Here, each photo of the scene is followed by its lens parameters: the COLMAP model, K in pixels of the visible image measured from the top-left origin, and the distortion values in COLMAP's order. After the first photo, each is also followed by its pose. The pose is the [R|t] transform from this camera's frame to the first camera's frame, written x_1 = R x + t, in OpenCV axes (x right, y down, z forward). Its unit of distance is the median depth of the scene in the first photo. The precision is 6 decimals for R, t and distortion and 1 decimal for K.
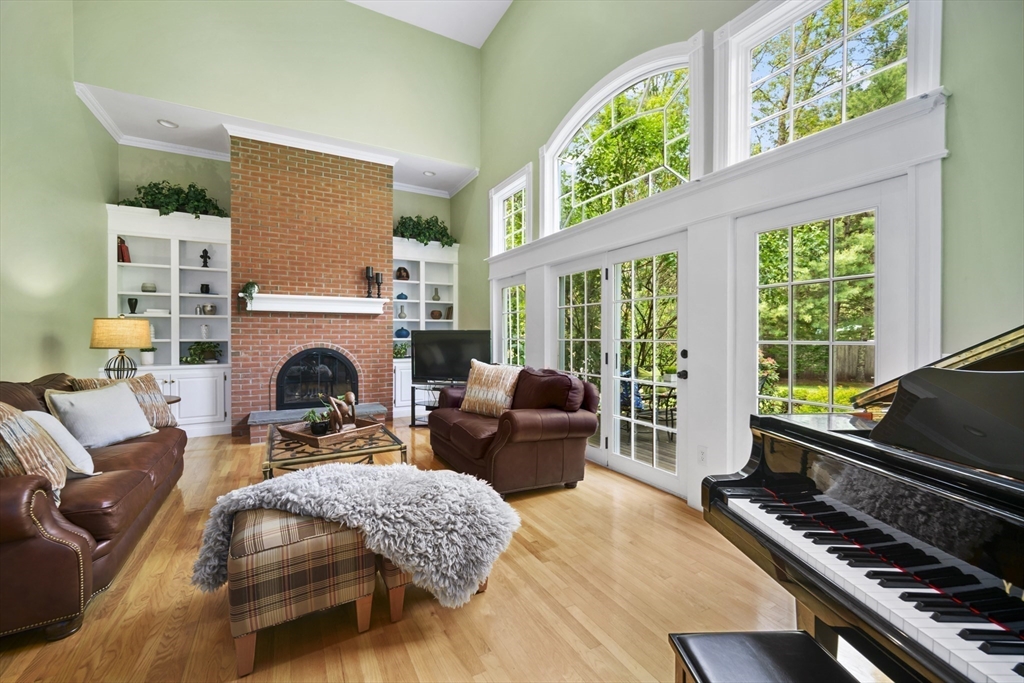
lens RADIAL K [[409.1, 0, 503.6], [0, 409.1, 336.8], [0, 0, 1]] dist [-0.000573, 0.000437]
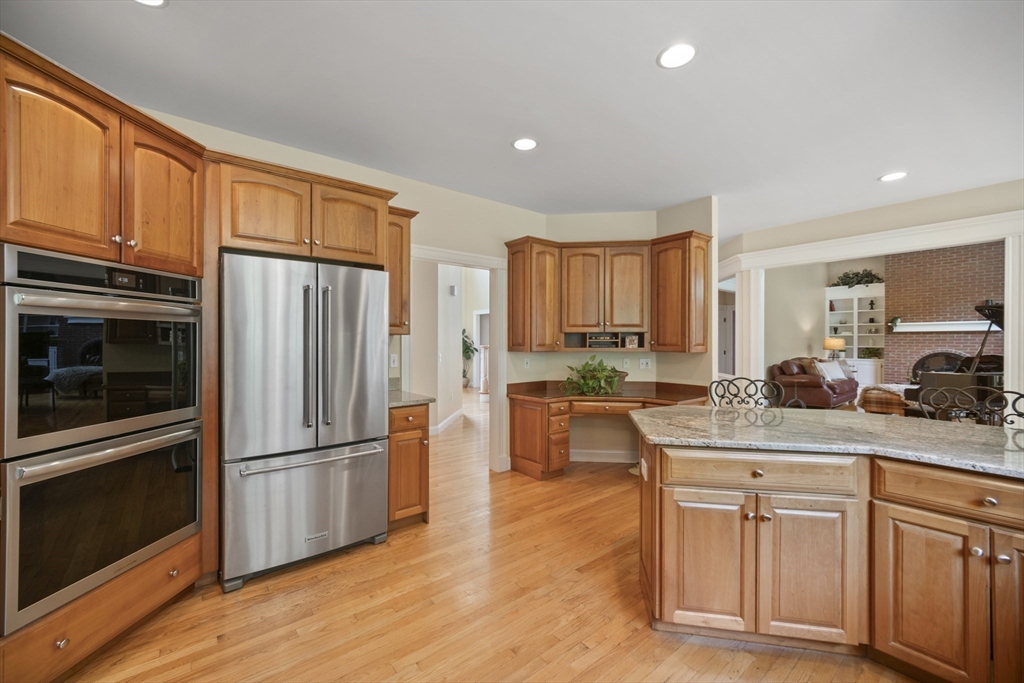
lens RADIAL K [[409.1, 0, 502.7], [0, 409.1, 340.5], [0, 0, 1]] dist [-0.000573, 0.000437]
pose [[0.173322, -0.001518, -0.984864, 0.953857], [-0.007442, 0.999968, -0.002851, -0.003850], [0.984837, 0.007824, 0.173305, -1.151373]]
